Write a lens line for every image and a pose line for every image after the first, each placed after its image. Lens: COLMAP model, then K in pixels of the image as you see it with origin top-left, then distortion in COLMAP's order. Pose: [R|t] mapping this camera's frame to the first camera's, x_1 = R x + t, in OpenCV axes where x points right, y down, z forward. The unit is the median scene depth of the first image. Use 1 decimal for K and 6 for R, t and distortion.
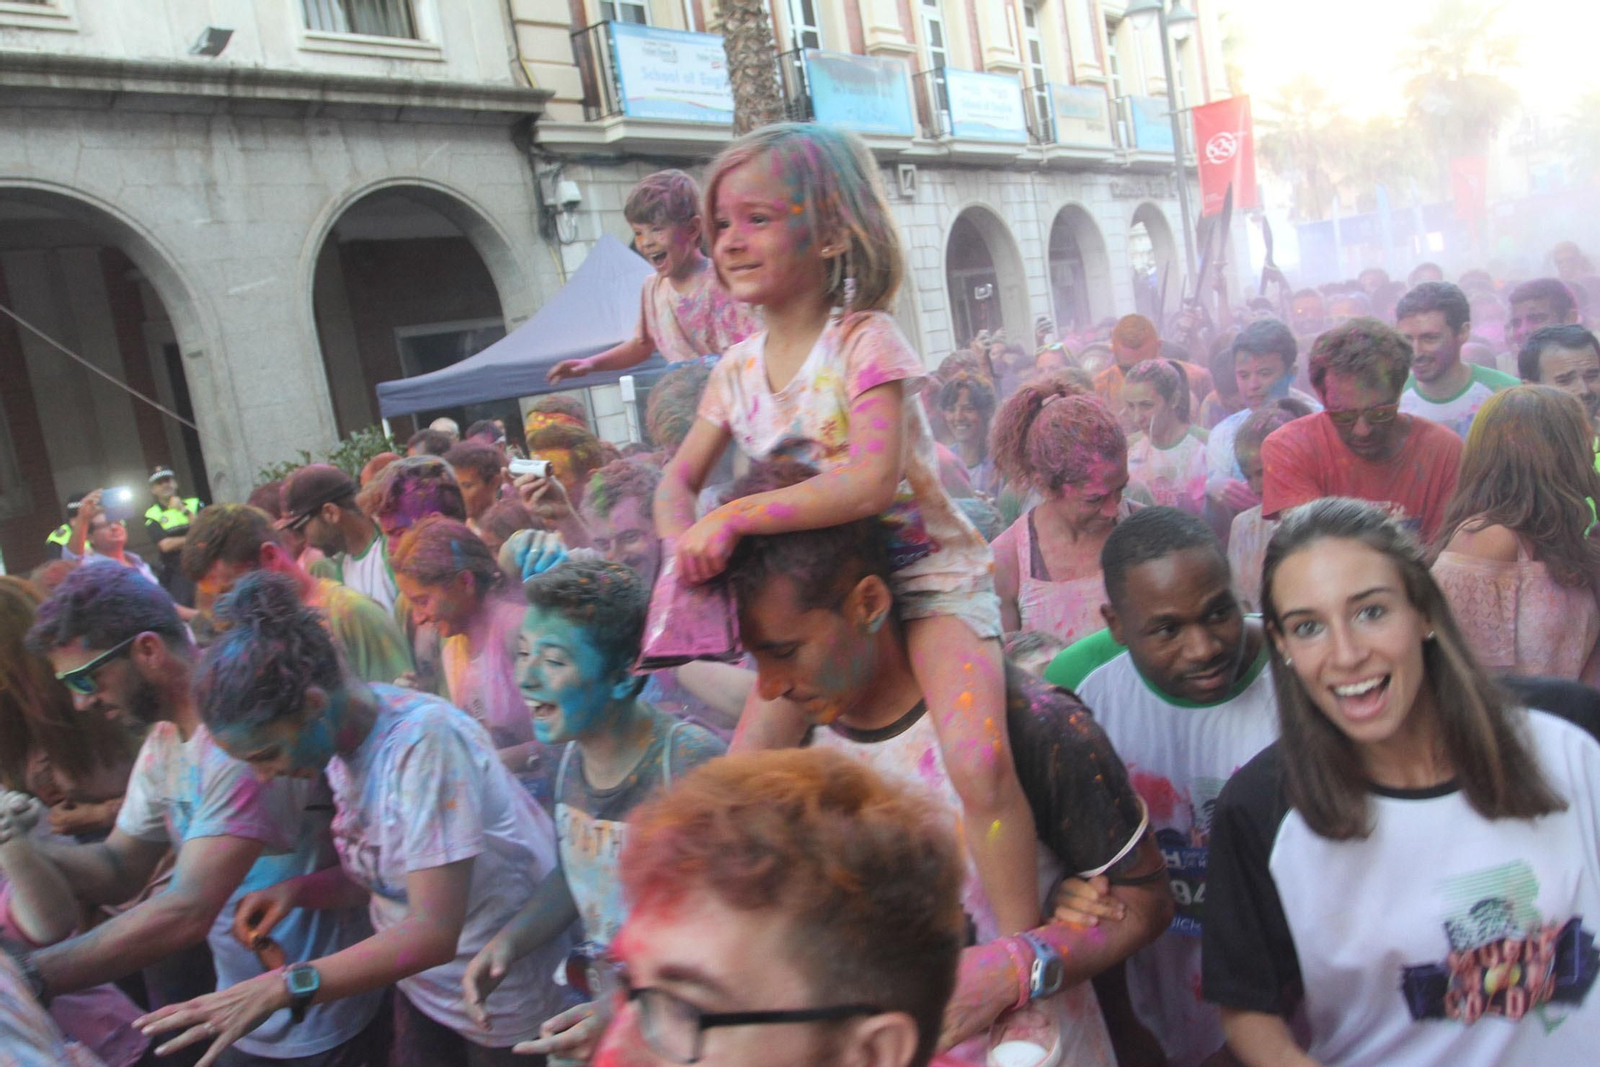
lens RADIAL K [[1254.1, 0, 796.4], [0, 1254.1, 536.4], [0, 0, 1]] dist [-0.089253, 0.053704]
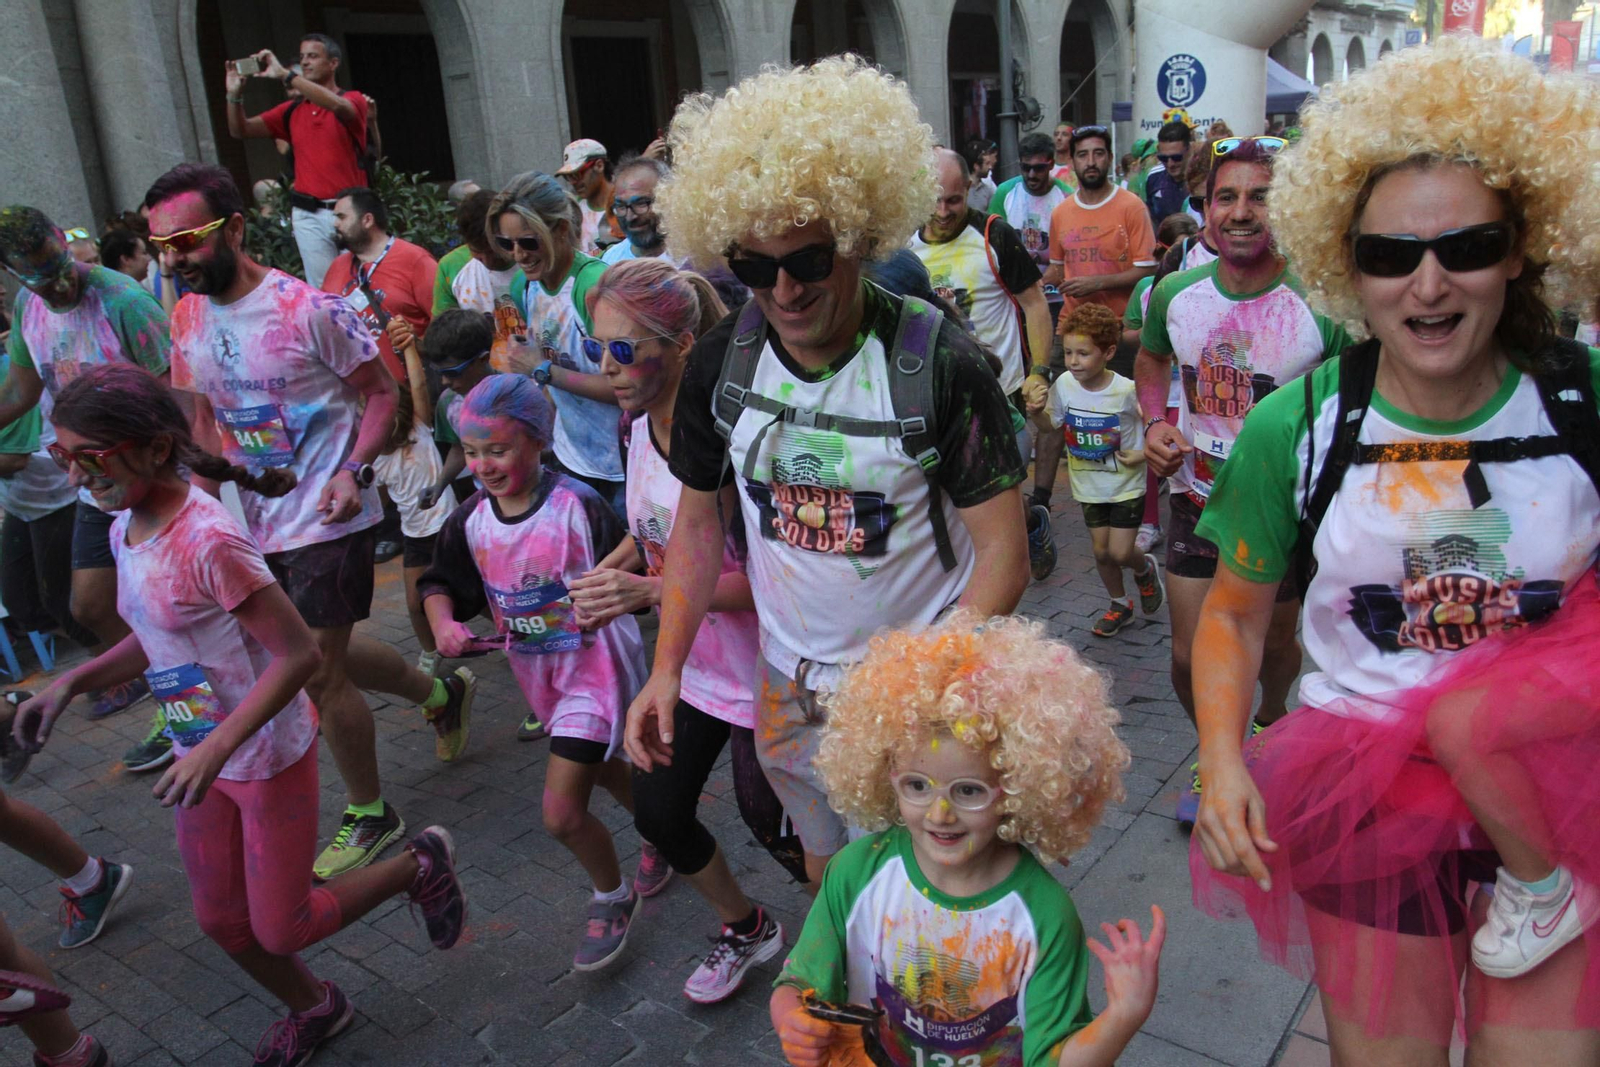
lens RADIAL K [[1254.1, 0, 796.4], [0, 1254.1, 536.4], [0, 0, 1]] dist [-0.089253, 0.053704]
pose [[0.995745, 0.075199, 0.053270, -0.680747], [-0.082626, 0.984498, 0.154713, 0.212810], [-0.040810, -0.158456, 0.986522, -0.712597]]
